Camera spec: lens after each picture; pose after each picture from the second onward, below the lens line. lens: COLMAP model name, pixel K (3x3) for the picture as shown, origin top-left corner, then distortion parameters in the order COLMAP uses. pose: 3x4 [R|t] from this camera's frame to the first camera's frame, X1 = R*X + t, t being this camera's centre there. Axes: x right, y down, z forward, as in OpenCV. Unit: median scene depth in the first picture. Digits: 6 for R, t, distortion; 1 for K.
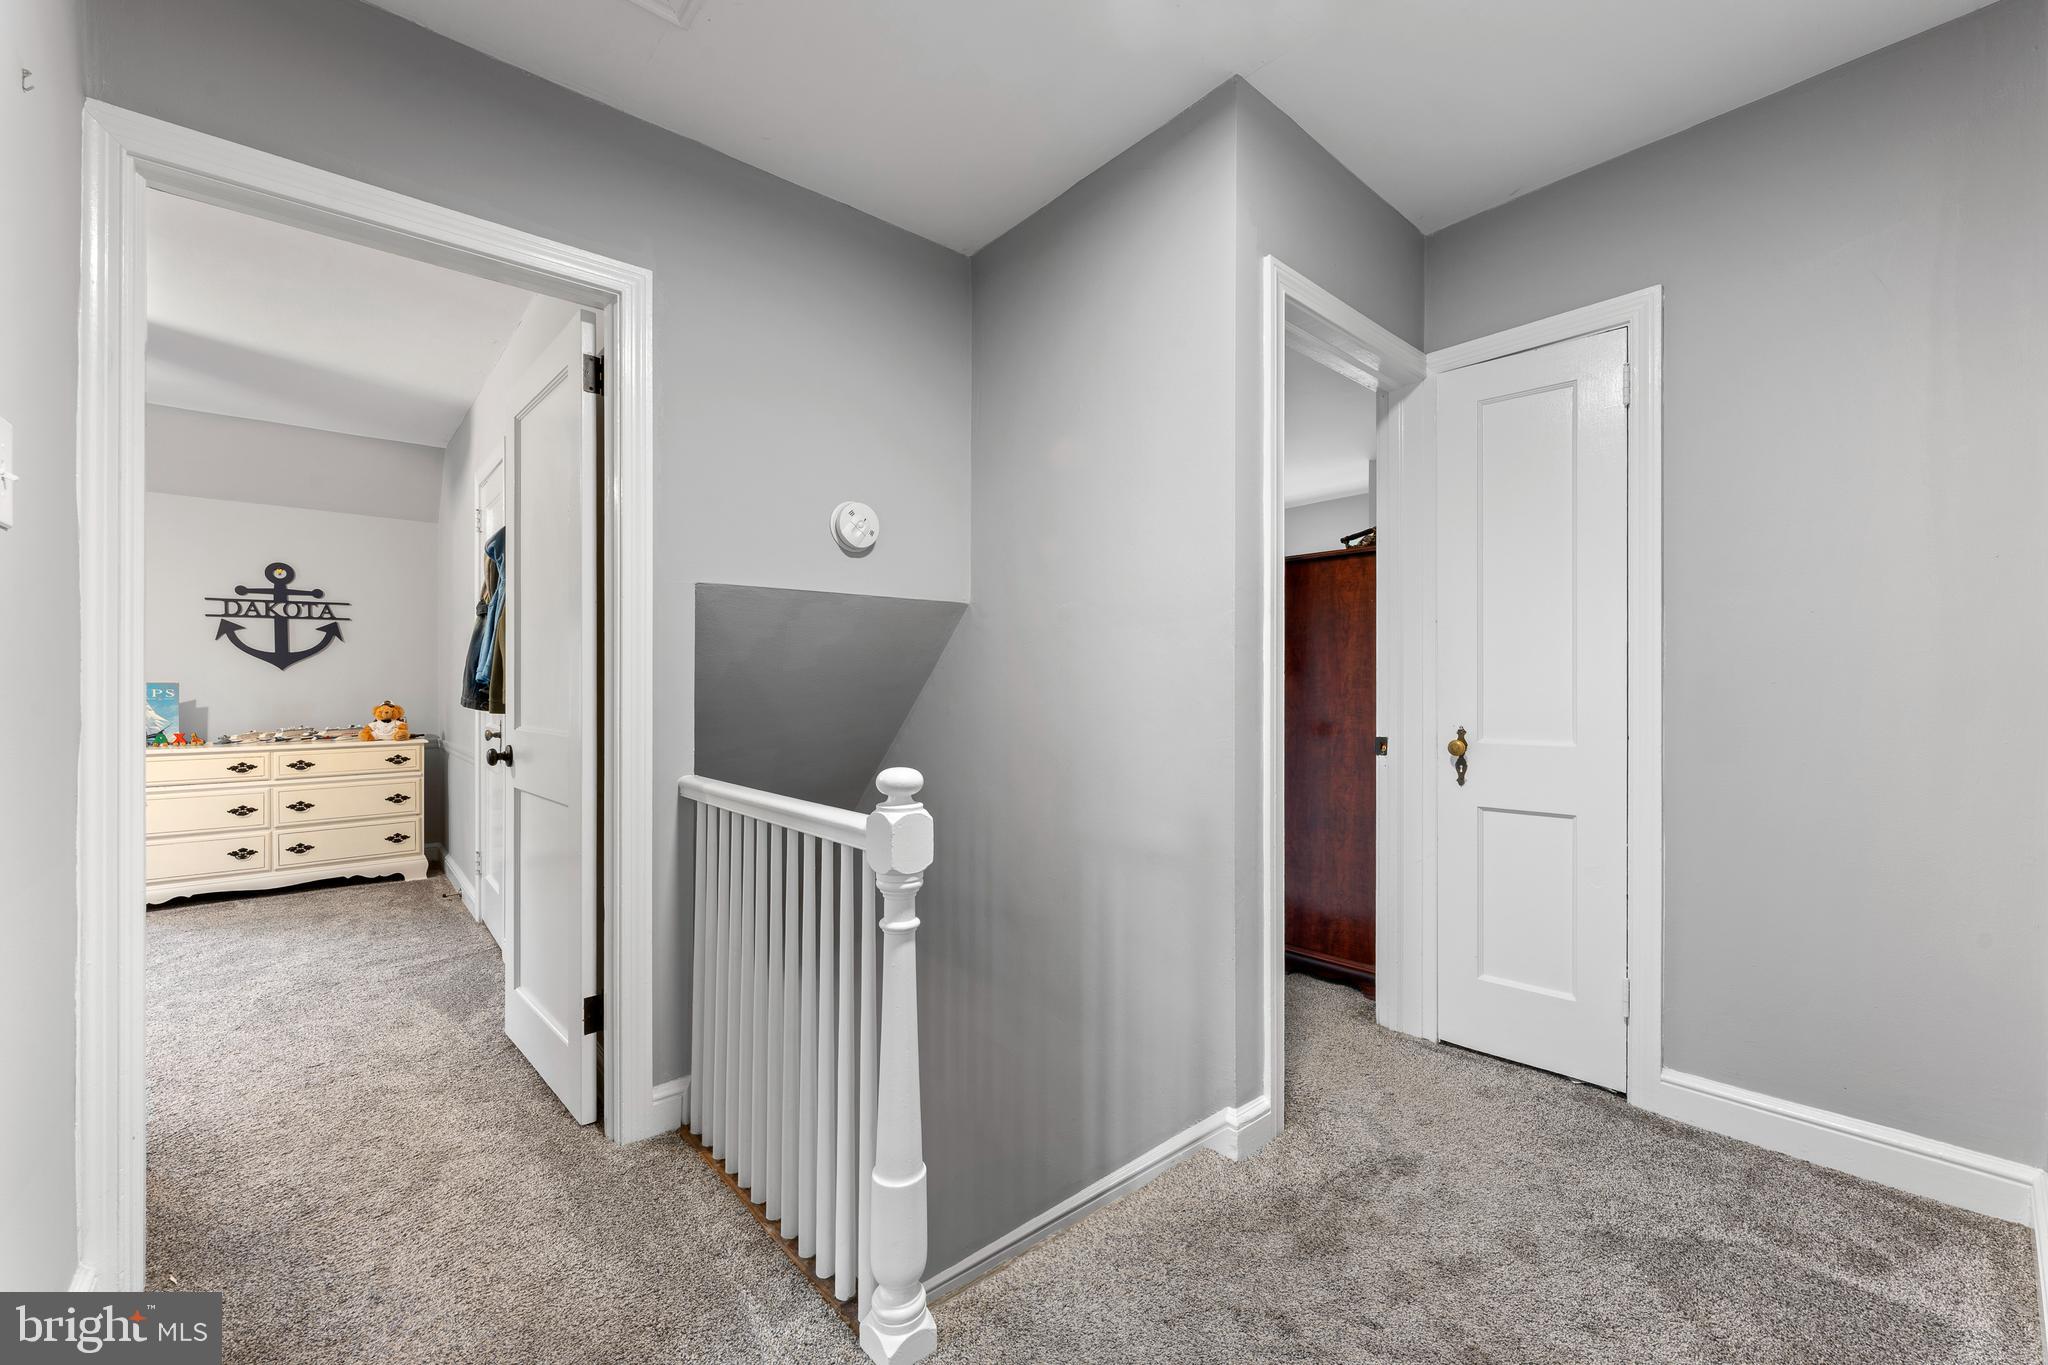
lens RADIAL K [[828.5, 0, 1029.1], [0, 828.5, 684.0], [0, 0, 1]] dist [0.001253, 0.000212]
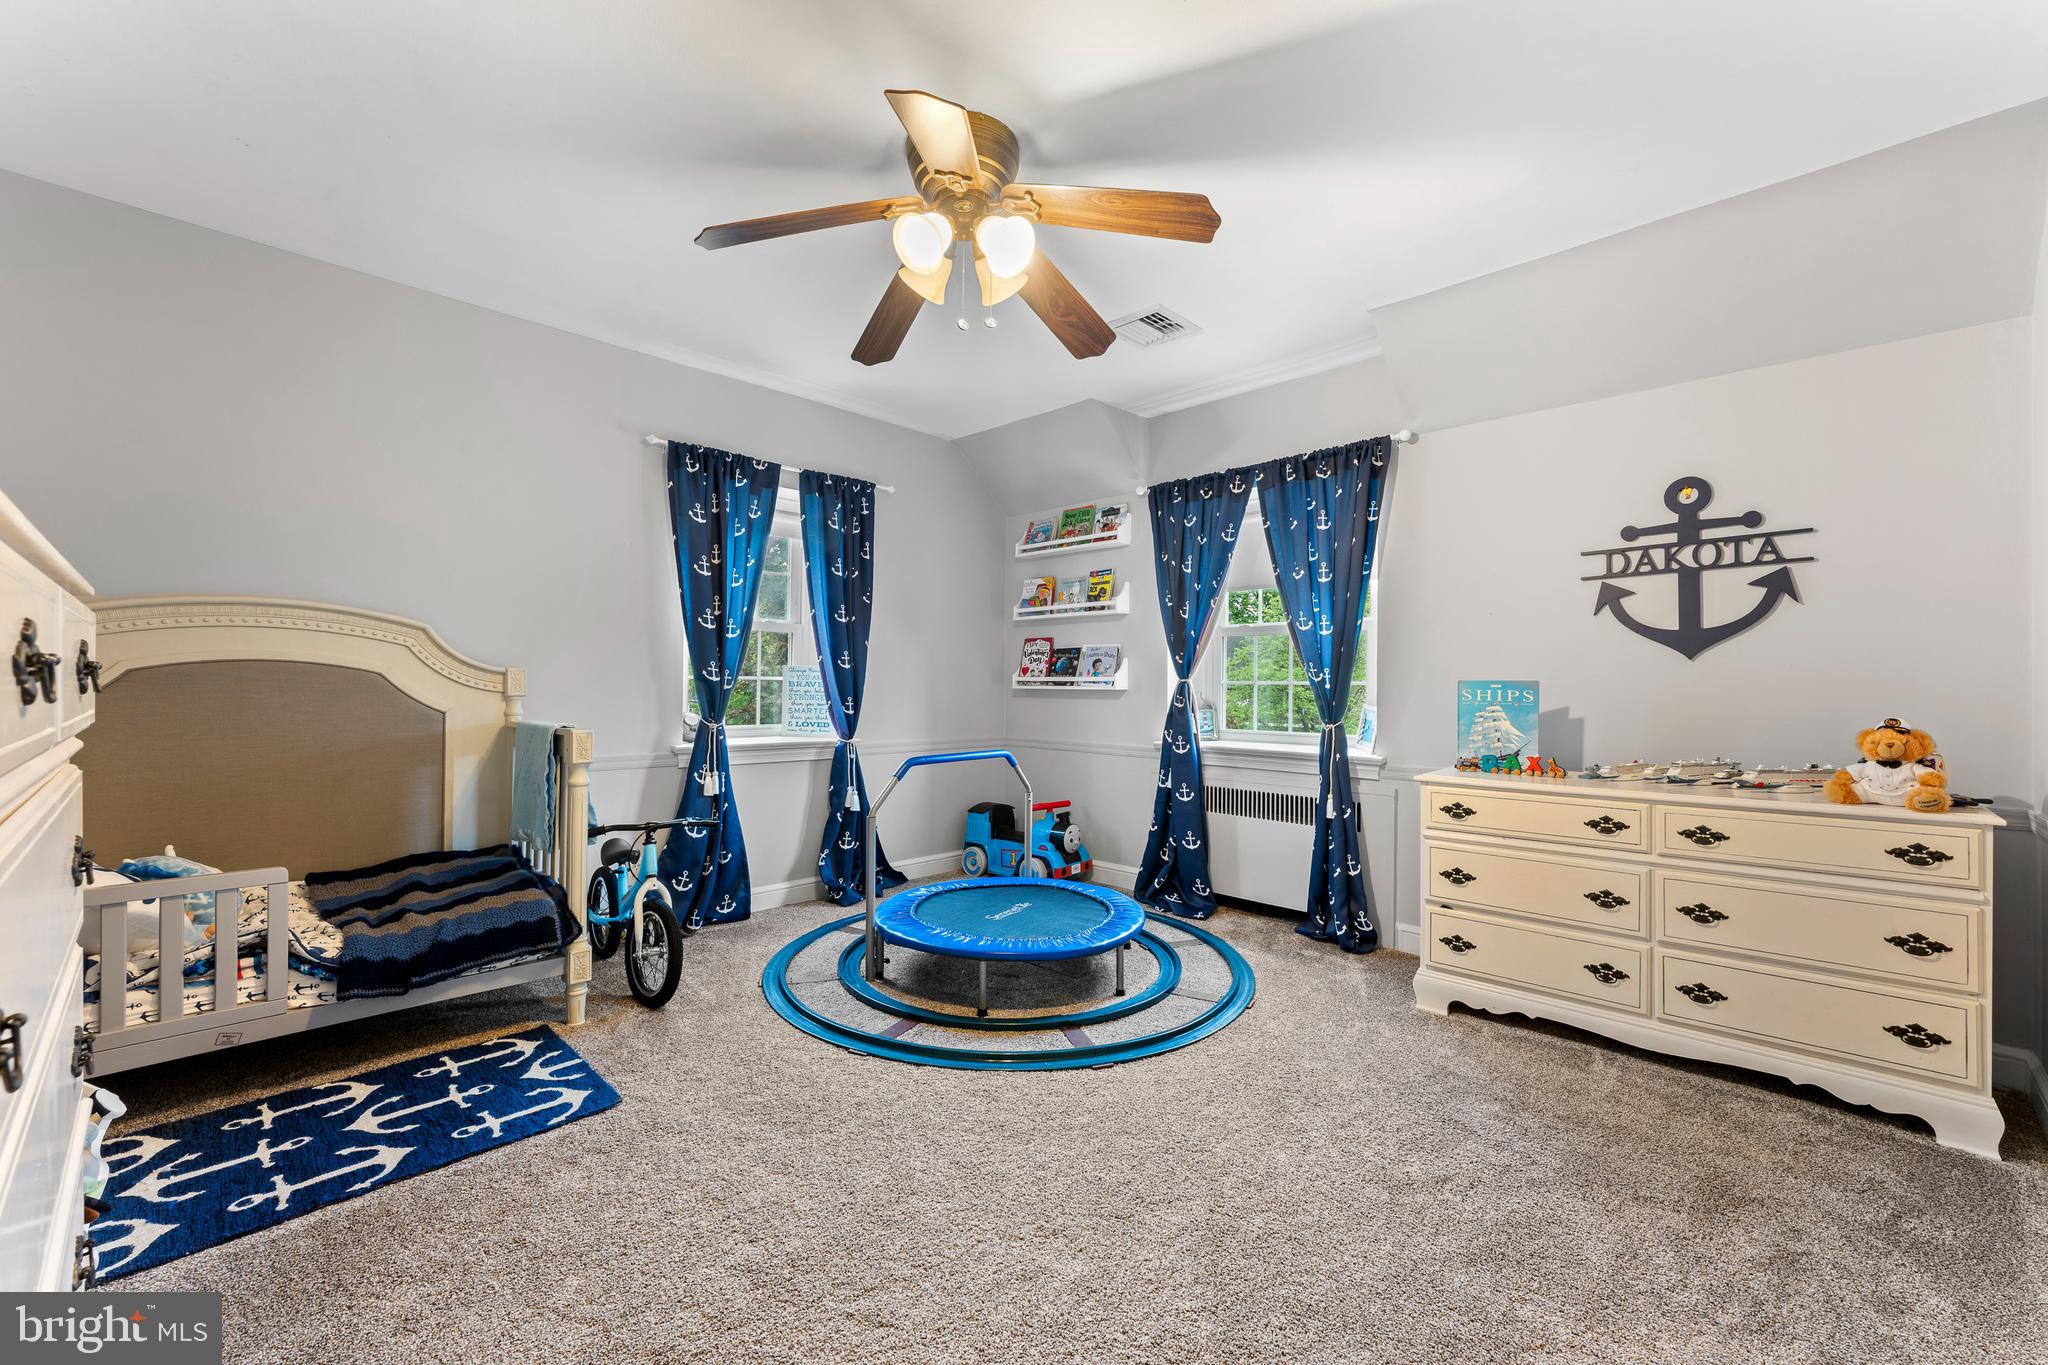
lens RADIAL K [[828.5, 0, 1028.0], [0, 828.5, 682.4], [0, 0, 1]] dist [0.001253, 0.000212]
pose [[0.085363, -0.004129, -0.996341, -0.362808], [-0.005794, 0.999972, -0.004640, 0.004964], [0.996333, 0.006169, 0.085337, 0.491560]]
